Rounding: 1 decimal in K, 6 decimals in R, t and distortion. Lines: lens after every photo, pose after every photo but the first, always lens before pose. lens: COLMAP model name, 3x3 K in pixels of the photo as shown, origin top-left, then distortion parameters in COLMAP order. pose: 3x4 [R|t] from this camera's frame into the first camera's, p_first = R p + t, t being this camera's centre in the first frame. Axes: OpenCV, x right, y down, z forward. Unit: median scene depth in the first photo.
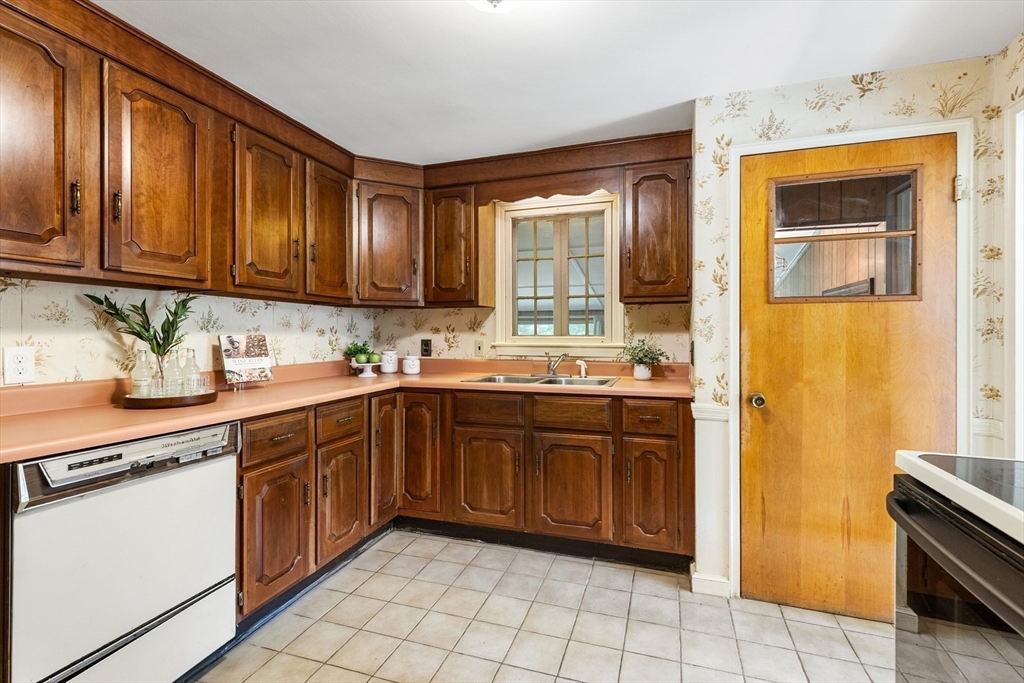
lens RADIAL K [[467.1, 0, 512.7], [0, 467.1, 337.0], [0, 0, 1]] dist [-0.003262, -0.000451]
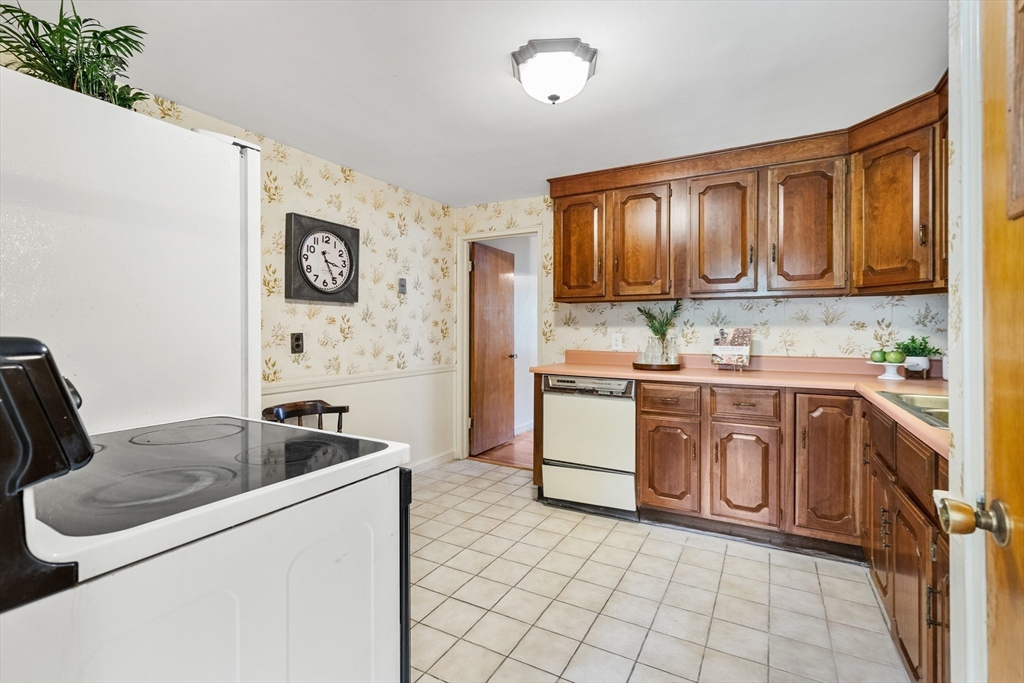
lens RADIAL K [[467.1, 0, 512.4], [0, 467.1, 326.1], [0, 0, 1]] dist [-0.003262, -0.000451]
pose [[-0.191553, 0.000391, -0.981482, 0.876304], [-0.005024, 0.999986, 0.001379, -0.009702], [0.981469, 0.005195, -0.191549, 0.699735]]
